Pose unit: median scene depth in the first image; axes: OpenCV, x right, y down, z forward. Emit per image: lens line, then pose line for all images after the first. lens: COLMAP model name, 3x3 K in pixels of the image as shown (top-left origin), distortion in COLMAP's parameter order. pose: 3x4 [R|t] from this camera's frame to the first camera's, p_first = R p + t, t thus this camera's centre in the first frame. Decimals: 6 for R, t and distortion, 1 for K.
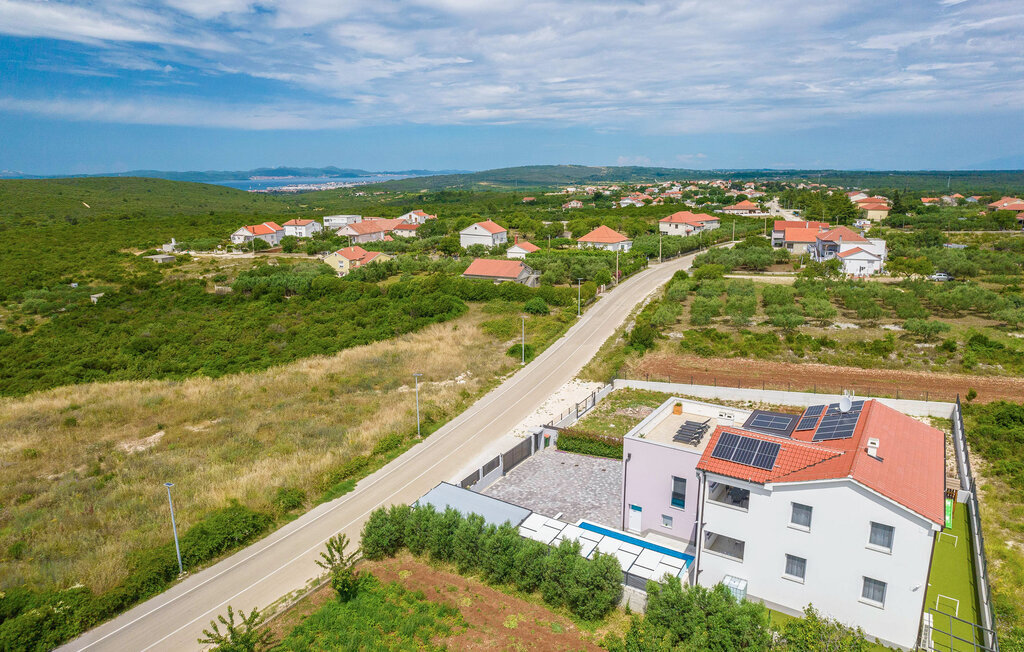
lens RADIAL K [[660.3, 0, 500.4], [0, 660.3, 345.1], [0, 0, 1]] dist [-0.069117, 0.072449]
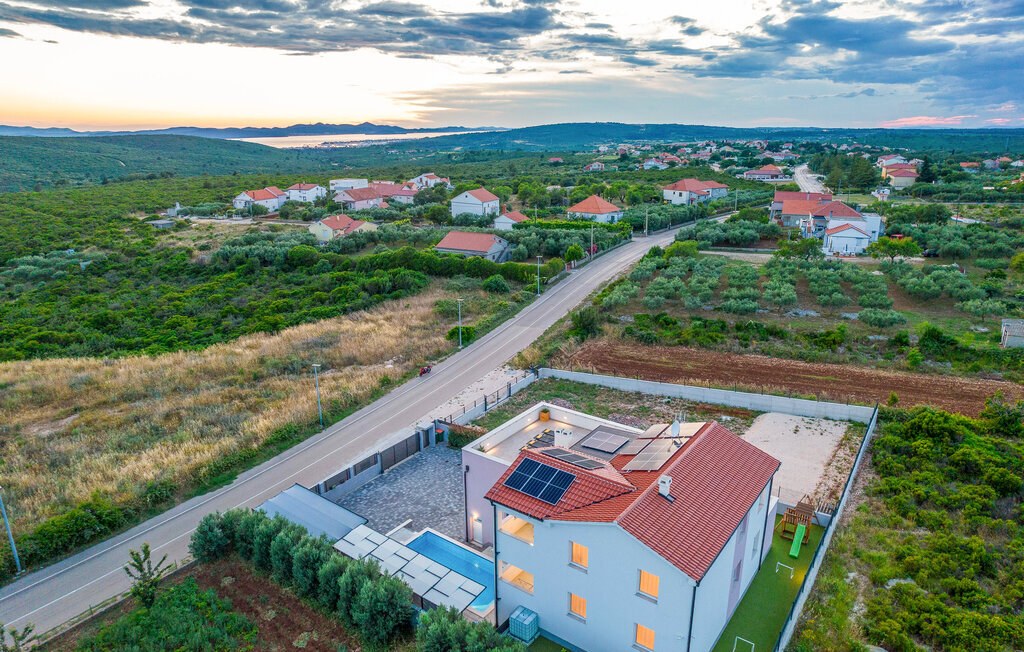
lens RADIAL K [[660.3, 0, 500.4], [0, 660.3, 345.1], [0, 0, 1]] dist [-0.069117, 0.072449]
pose [[0.998200, 0.019545, -0.056697, 0.130118], [-0.015999, 0.997927, 0.062329, -0.032385], [0.057797, -0.061310, 0.996444, 0.021638]]
